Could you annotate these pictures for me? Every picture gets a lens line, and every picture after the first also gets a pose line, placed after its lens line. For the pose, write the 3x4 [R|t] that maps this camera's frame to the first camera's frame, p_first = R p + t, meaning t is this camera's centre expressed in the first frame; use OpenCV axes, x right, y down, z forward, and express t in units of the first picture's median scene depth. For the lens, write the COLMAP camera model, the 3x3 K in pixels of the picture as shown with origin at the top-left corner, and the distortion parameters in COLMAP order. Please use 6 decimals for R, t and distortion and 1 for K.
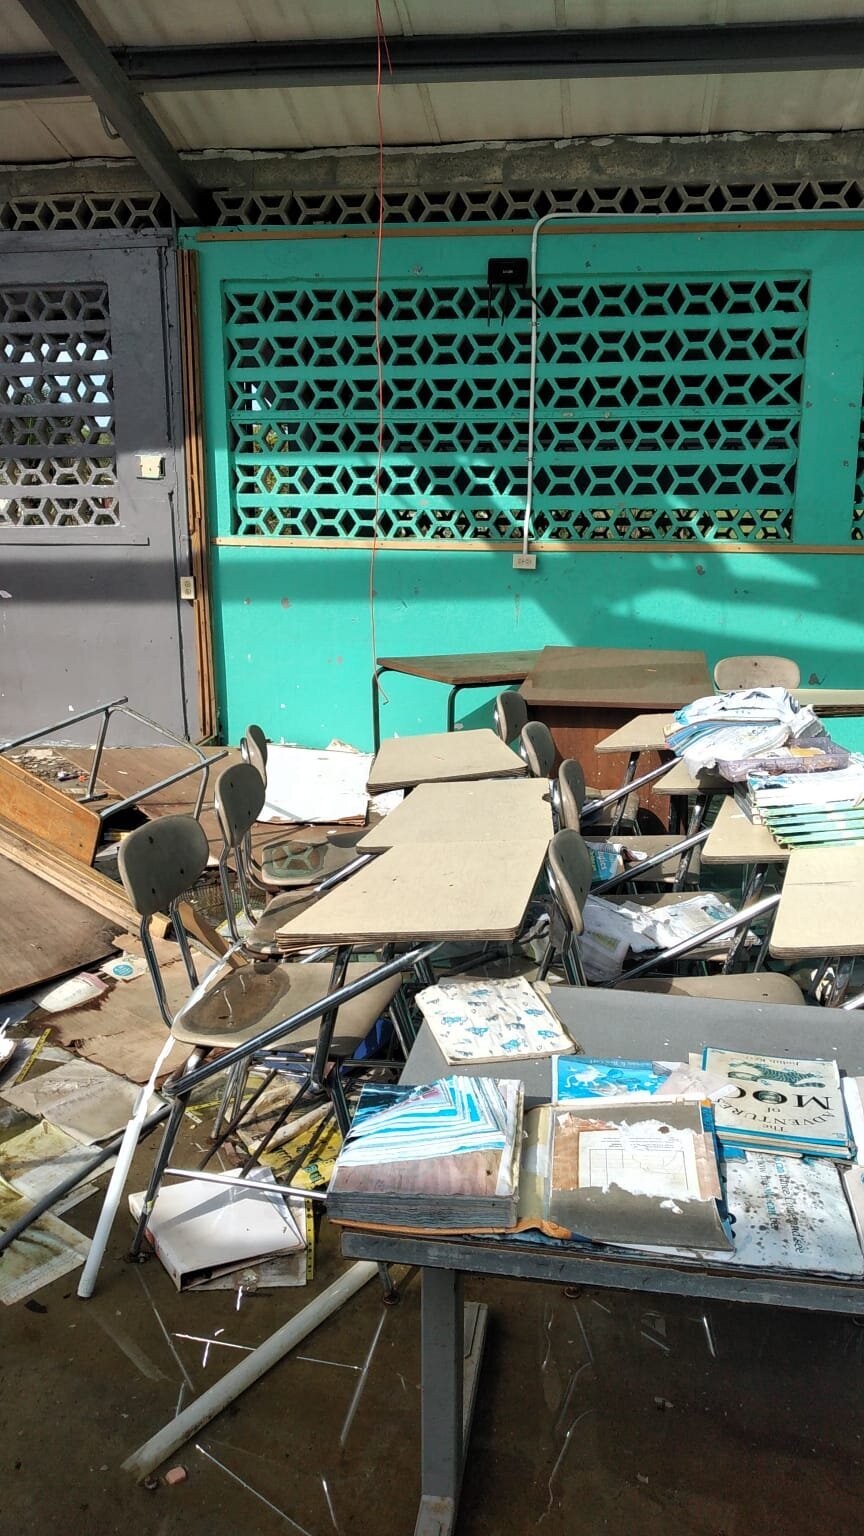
lens RADIAL K [[1146.3, 0, 431.8], [0, 1146.3, 680.9], [0, 0, 1]] dist [0.026830, -0.080622]
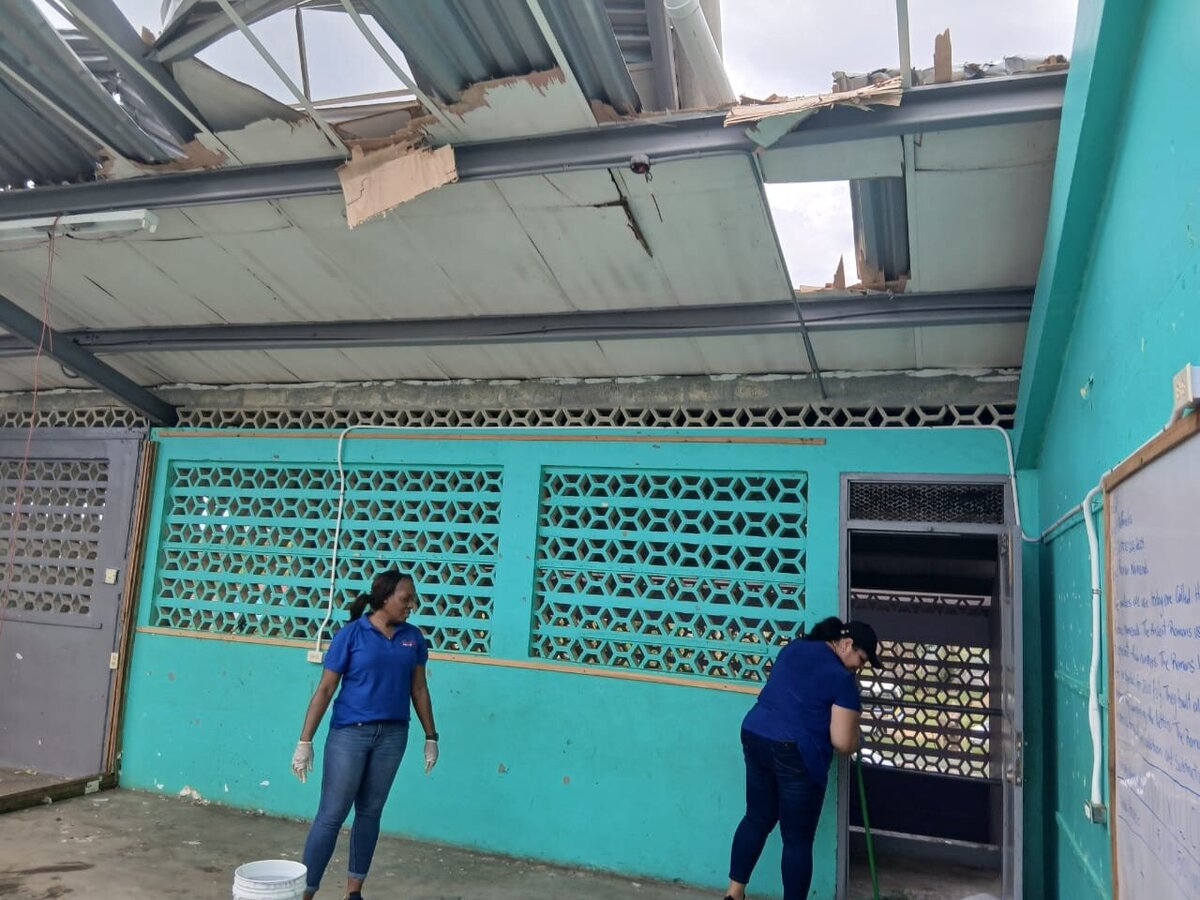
lens RADIAL K [[939.8, 0, 592.4], [0, 939.8, 440.8], [0, 0, 1]] dist [0.143427, -0.269800]
pose [[0.977049, 0.027512, -0.211230, 0.668391], [-0.101145, 0.932627, -0.346376, 0.019204], [0.187469, 0.359791, 0.914005, -0.090097]]
